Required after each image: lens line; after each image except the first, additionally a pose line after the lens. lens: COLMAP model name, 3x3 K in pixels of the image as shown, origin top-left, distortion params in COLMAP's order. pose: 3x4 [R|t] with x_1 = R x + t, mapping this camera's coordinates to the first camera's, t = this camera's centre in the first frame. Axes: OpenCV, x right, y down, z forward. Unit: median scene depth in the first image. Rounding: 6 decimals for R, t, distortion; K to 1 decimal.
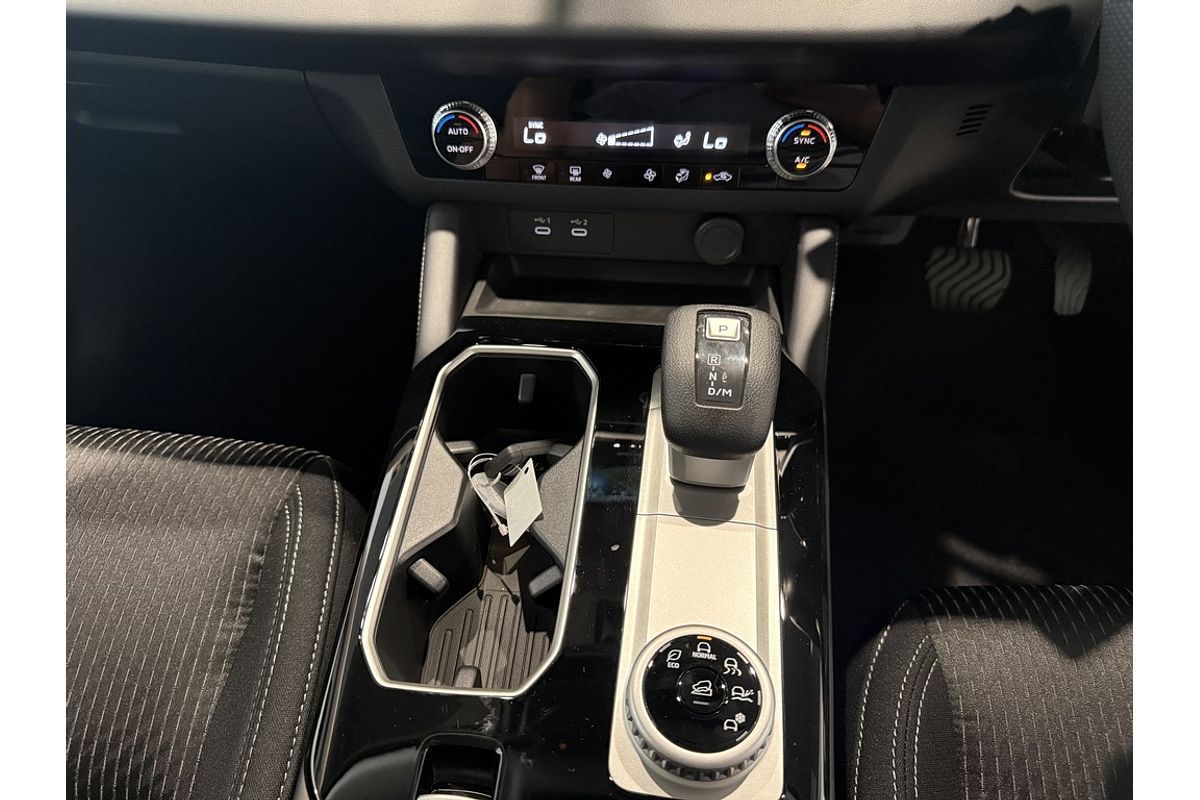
lens RADIAL K [[789.8, 0, 601.7], [0, 789.8, 417.6], [0, 0, 1]] dist [0.068939, -0.103599]
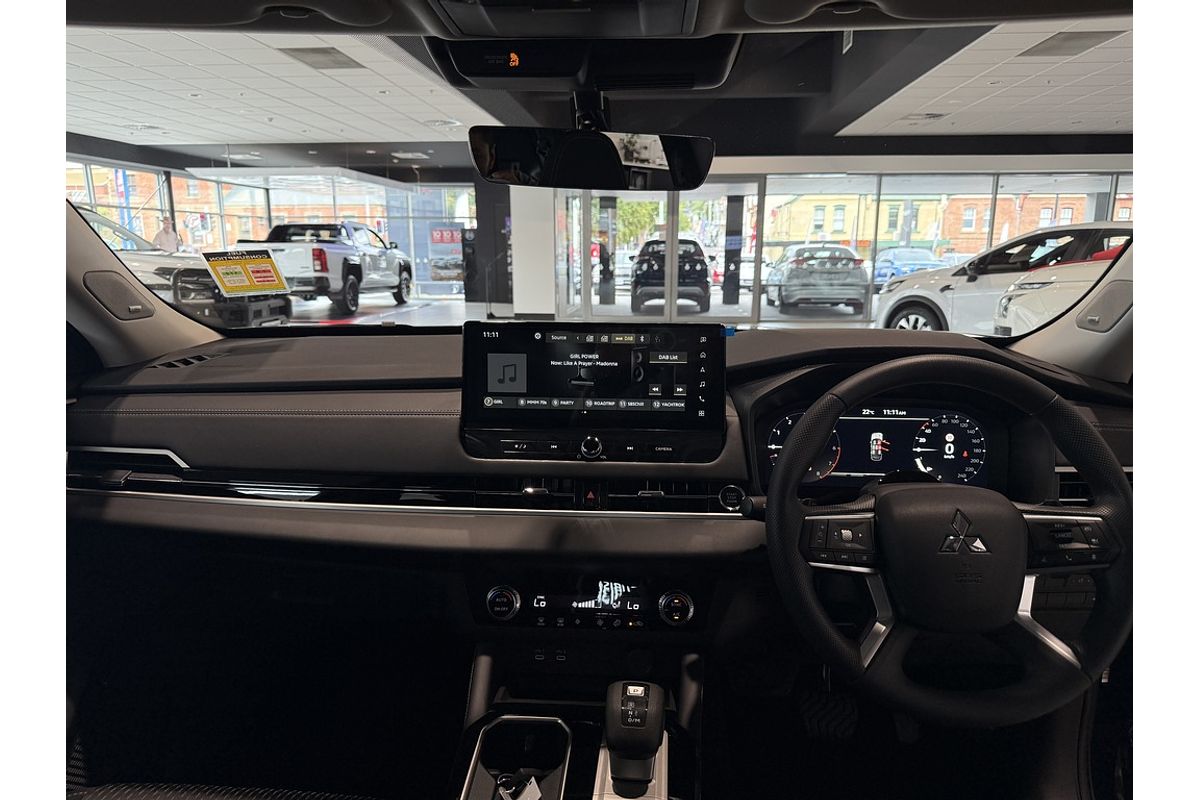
lens RADIAL K [[789.8, 0, 601.7], [0, 789.8, 417.6], [0, 0, 1]] dist [0.068939, -0.103599]
pose [[0.999113, 0.015322, 0.039214, -0.017557], [0.010071, 0.817402, -0.575980, 0.394871], [-0.040879, 0.575864, 0.816523, -0.849901]]
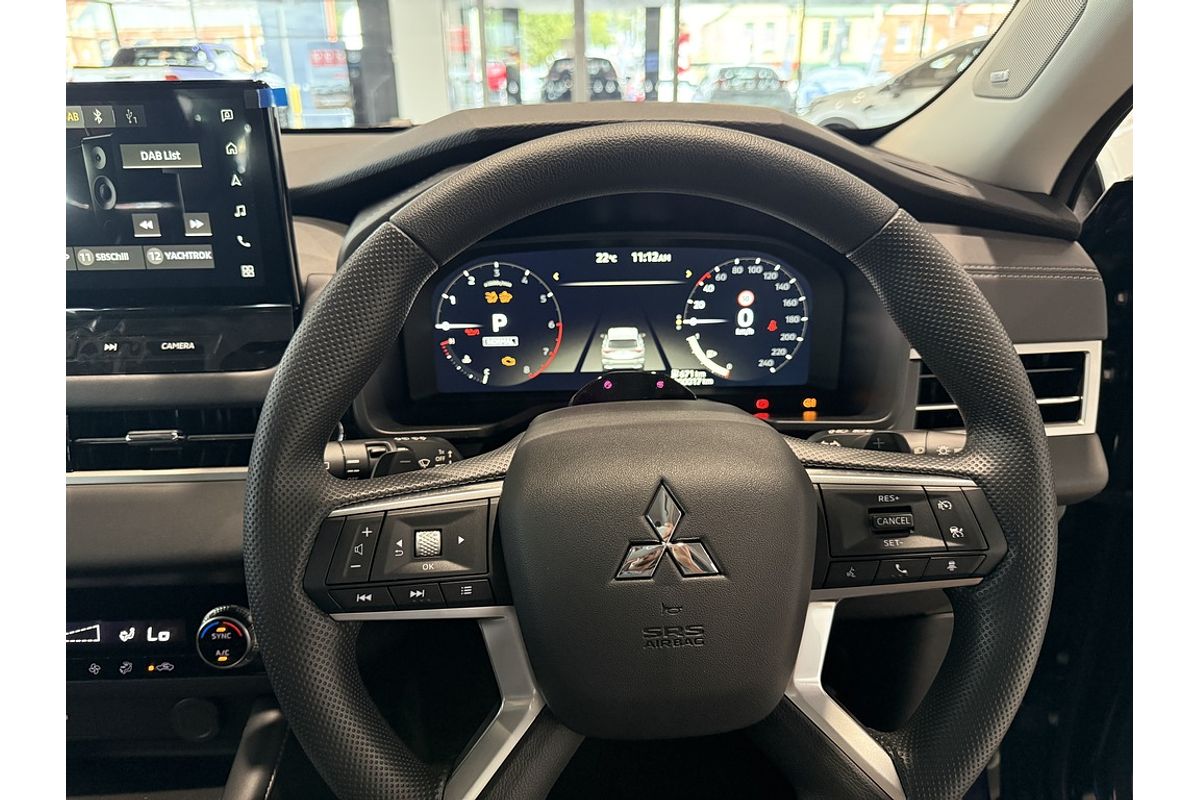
lens RADIAL K [[789.8, 0, 601.7], [0, 789.8, 417.6], [0, 0, 1]] dist [0.068939, -0.103599]
pose [[0.991993, -0.039772, 0.119866, 0.611654], [0.085181, 0.911435, -0.402531, -0.131028], [-0.093241, 0.409518, 0.907525, -0.141194]]
